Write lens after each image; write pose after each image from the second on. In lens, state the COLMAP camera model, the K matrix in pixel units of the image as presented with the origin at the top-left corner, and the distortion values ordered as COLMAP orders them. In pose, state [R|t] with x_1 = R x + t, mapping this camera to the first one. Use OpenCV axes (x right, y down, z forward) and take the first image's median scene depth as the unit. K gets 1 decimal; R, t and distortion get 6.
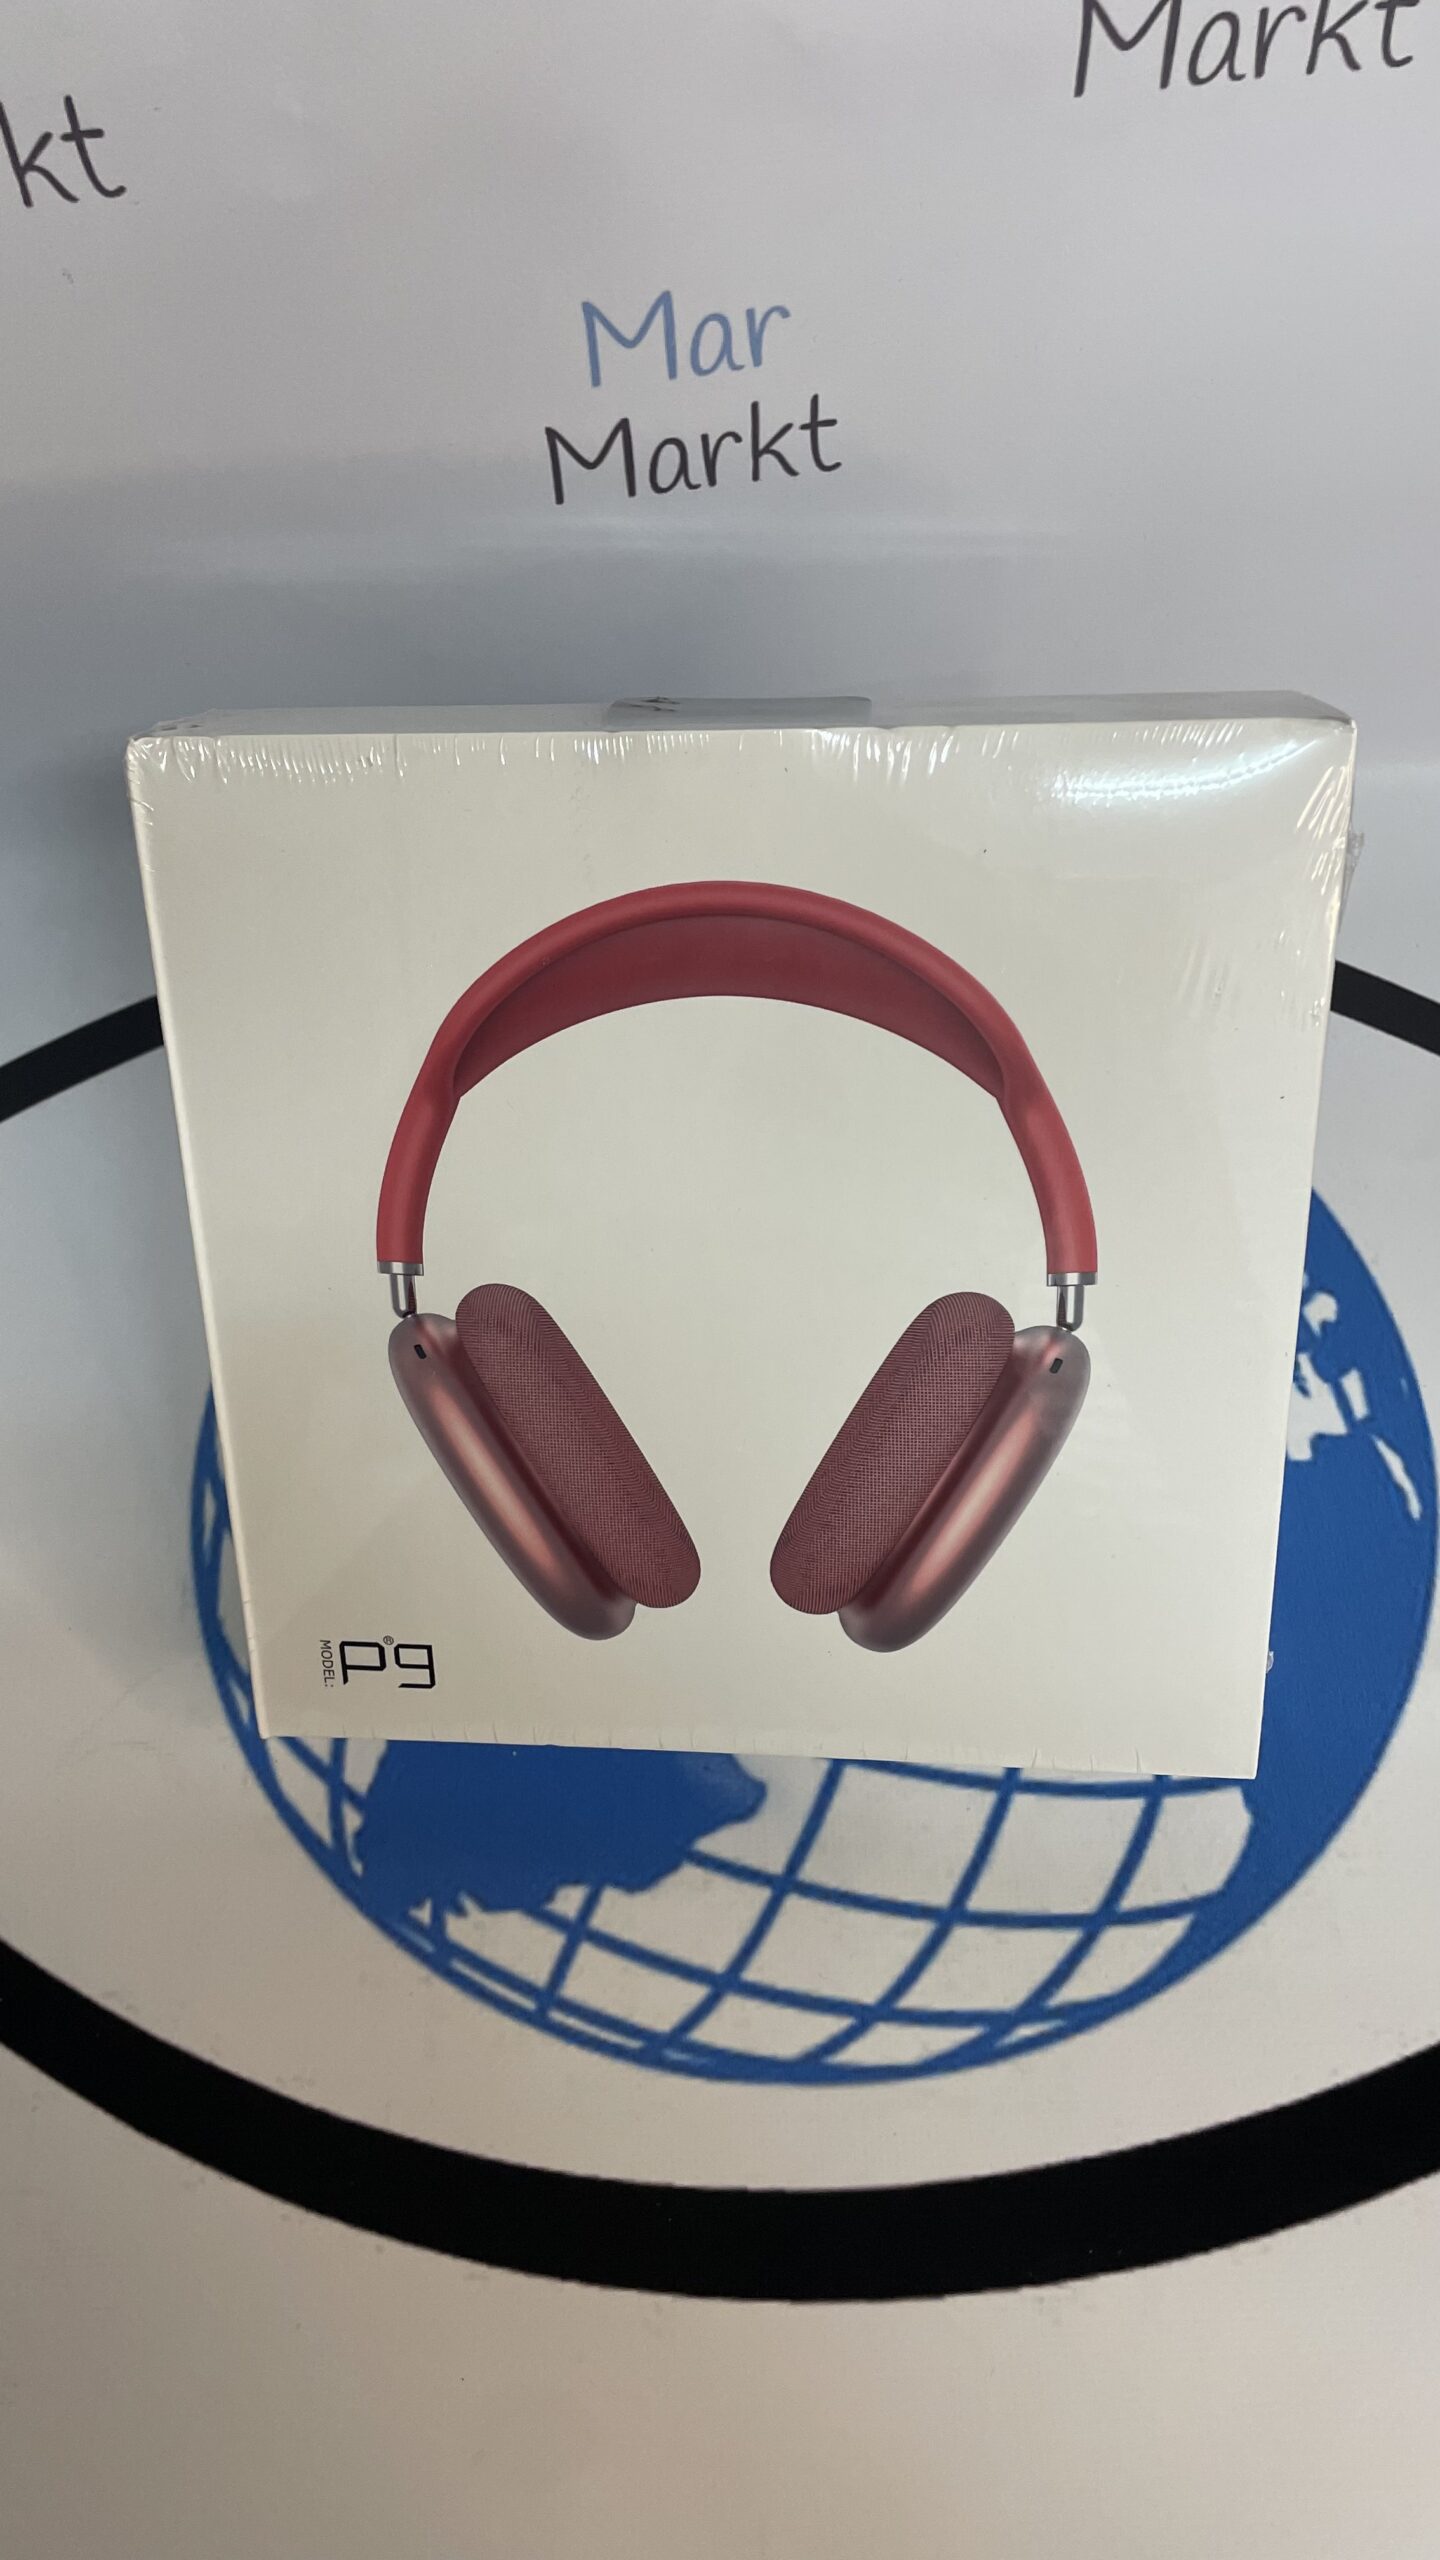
lens RADIAL K [[1996.1, 0, 700.8], [0, 1996.1, 1323.3], [0, 0, 1]] dist [0.074896, -0.118116]
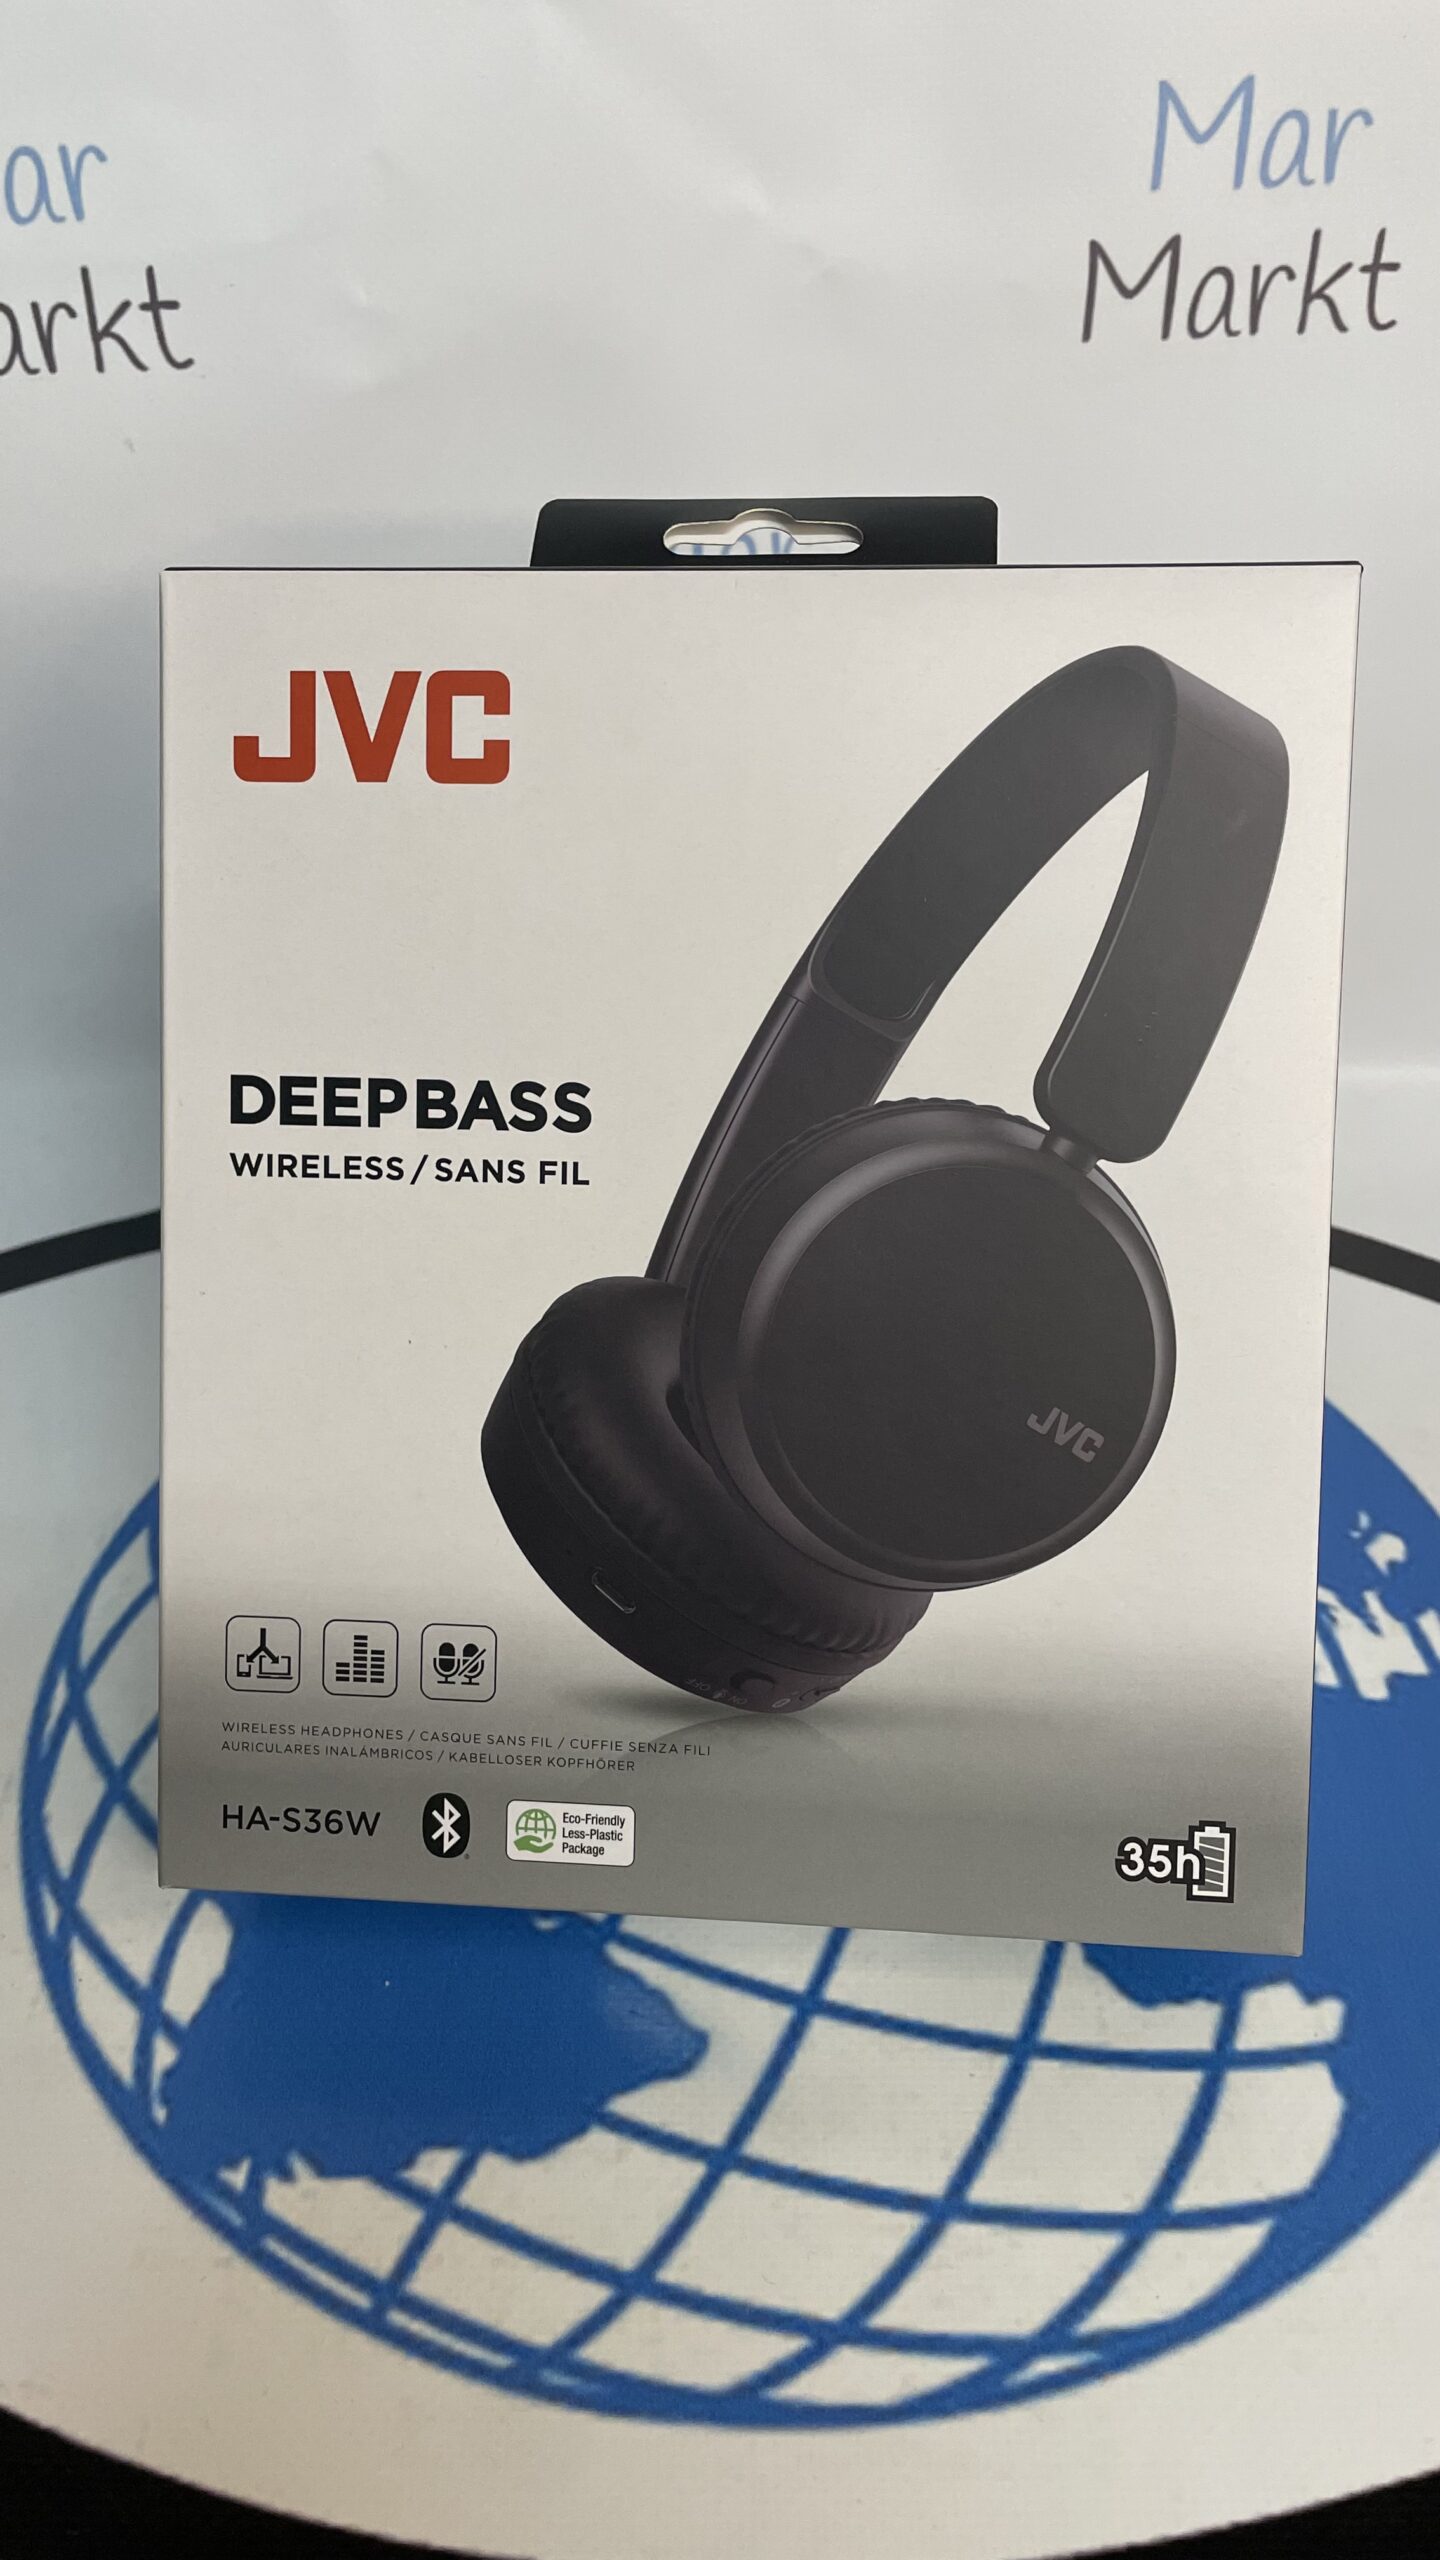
lens RADIAL K [[1996.1, 0, 732.4], [0, 1996.1, 1269.7], [0, 0, 1]] dist [0.074896, -0.118116]
pose [[0.998467, 0.054794, -0.007860, 0.032652], [-0.053733, 0.925251, -0.375531, 0.256021], [-0.013304, 0.375377, 0.926777, 0.181176]]
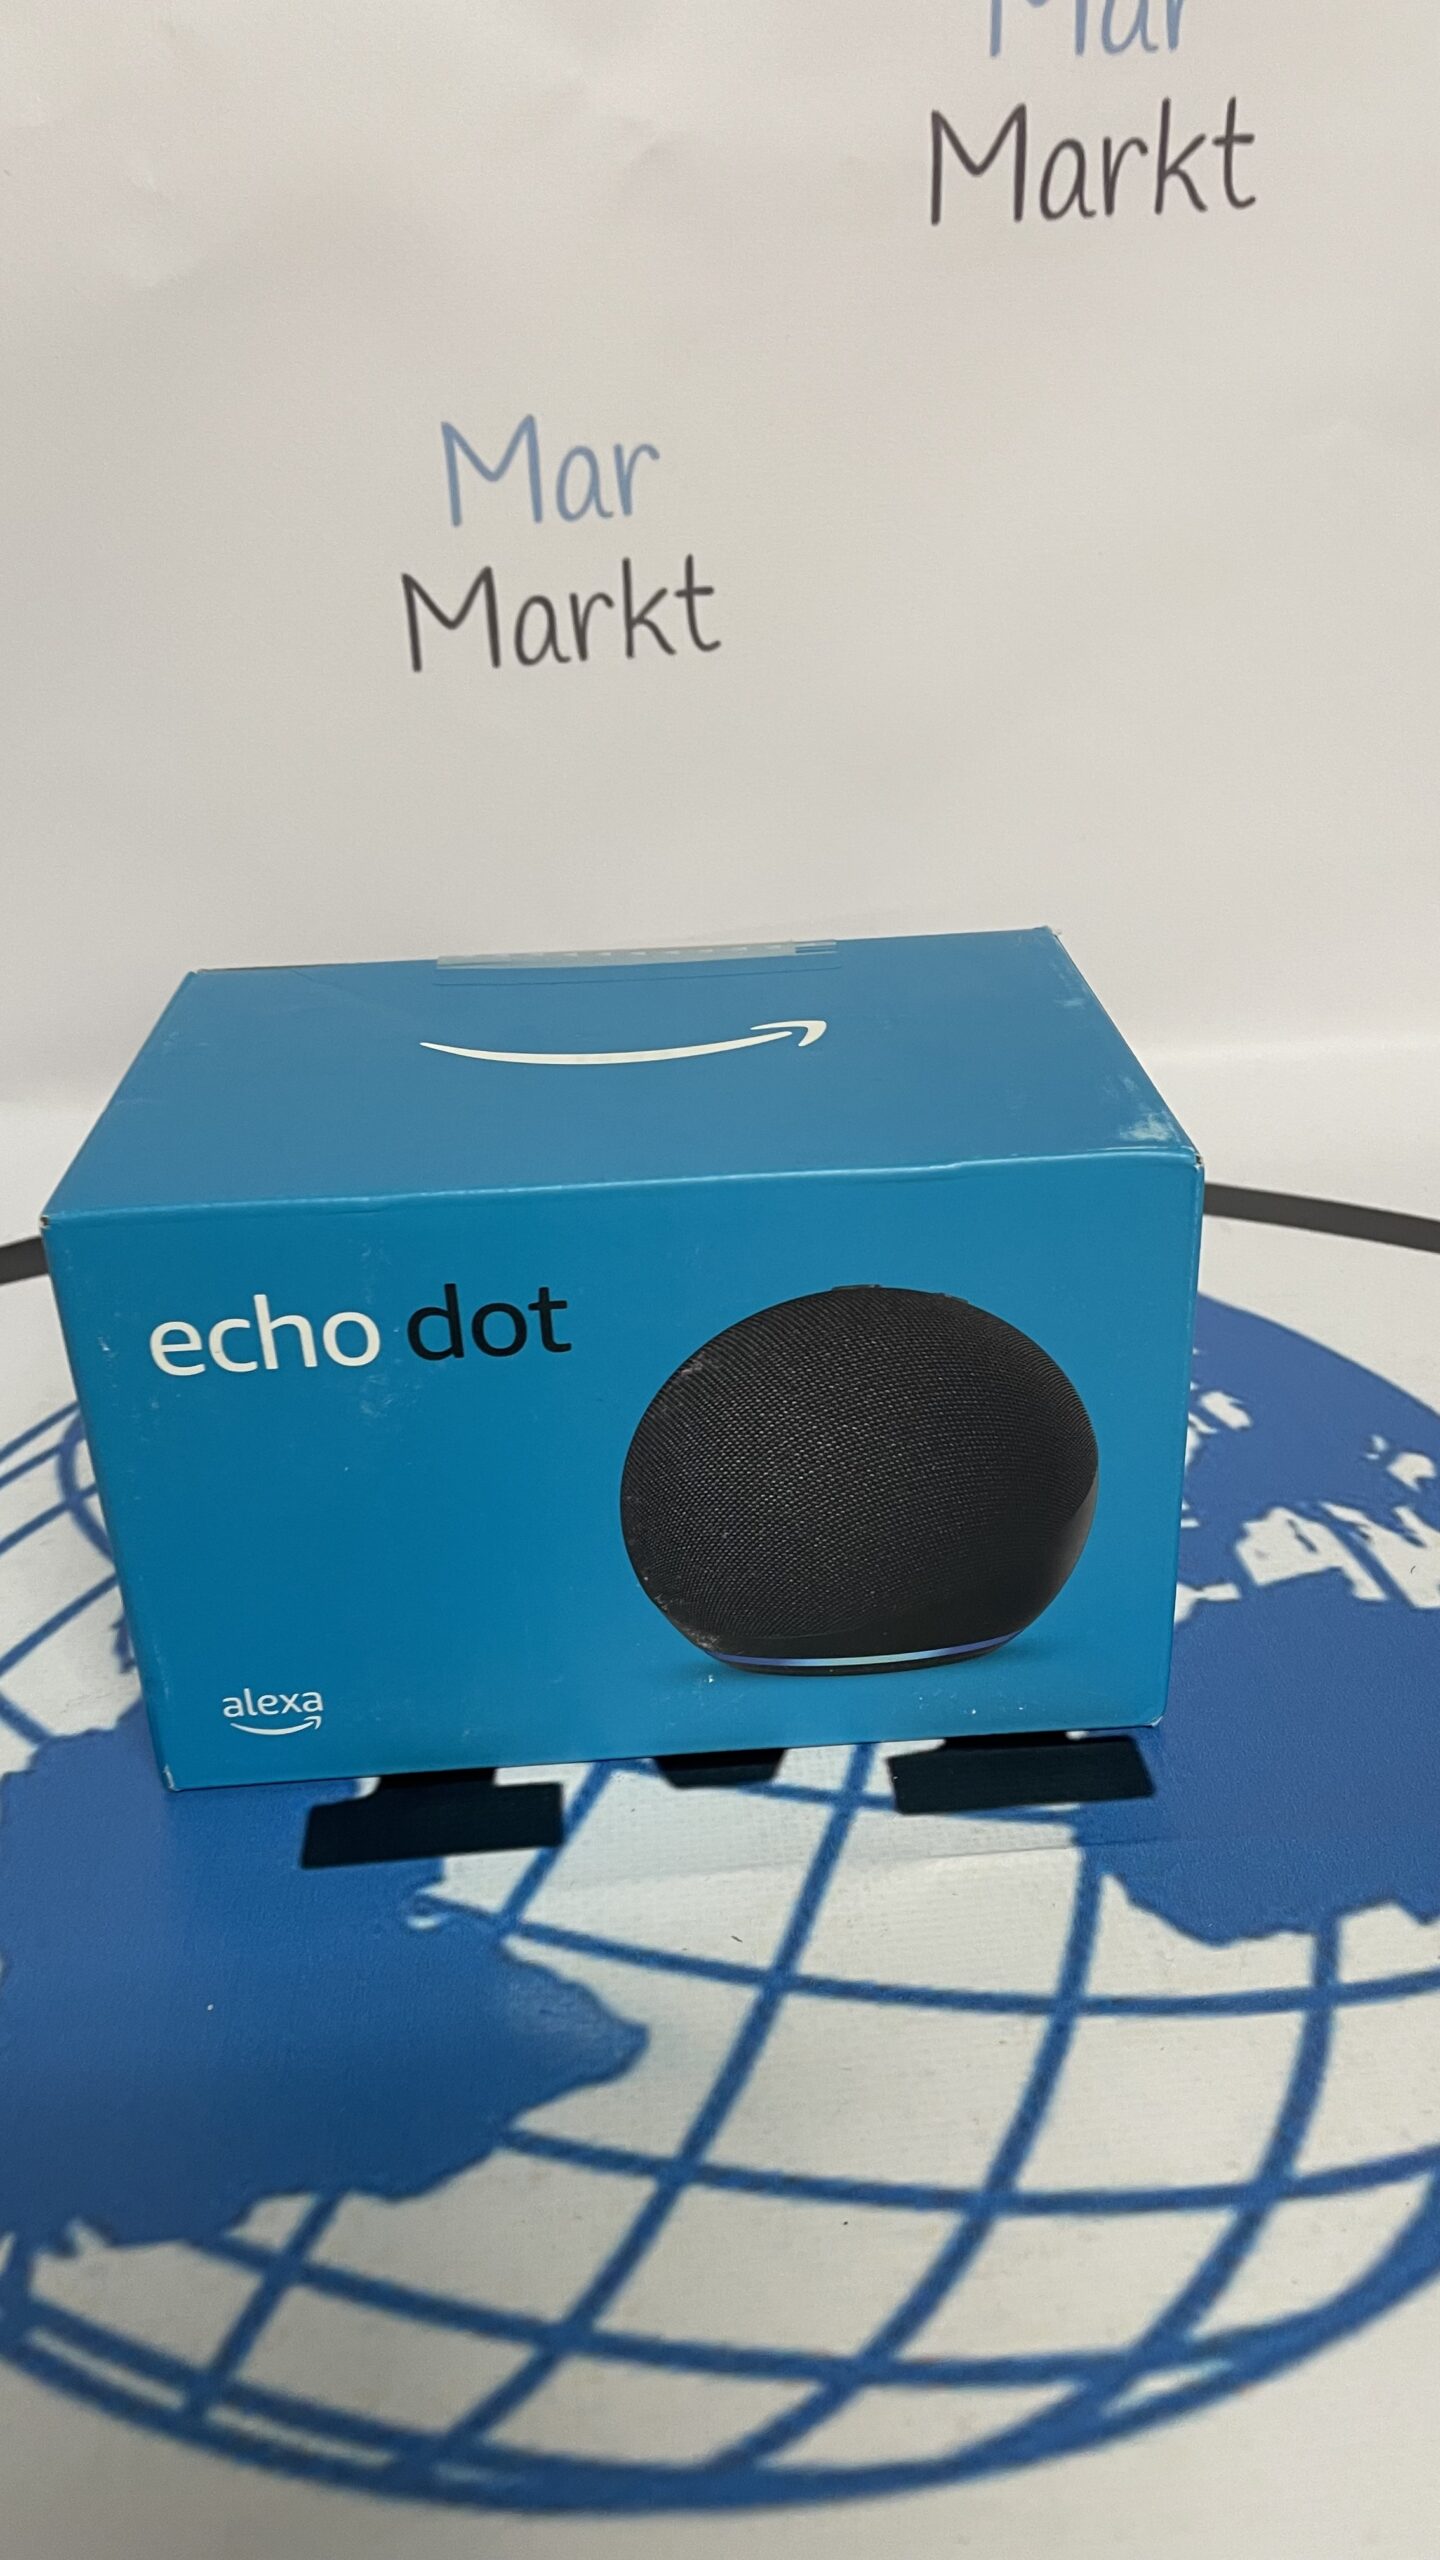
lens RADIAL K [[1996.1, 0, 741.2], [0, 1996.1, 1302.7], [0, 0, 1]] dist [0.074896, -0.118116]
pose [[0.998550, -0.005909, 0.053507, 0.030575], [0.033379, 0.847778, -0.529300, 0.370921], [-0.042234, 0.530319, 0.846746, 0.415083]]
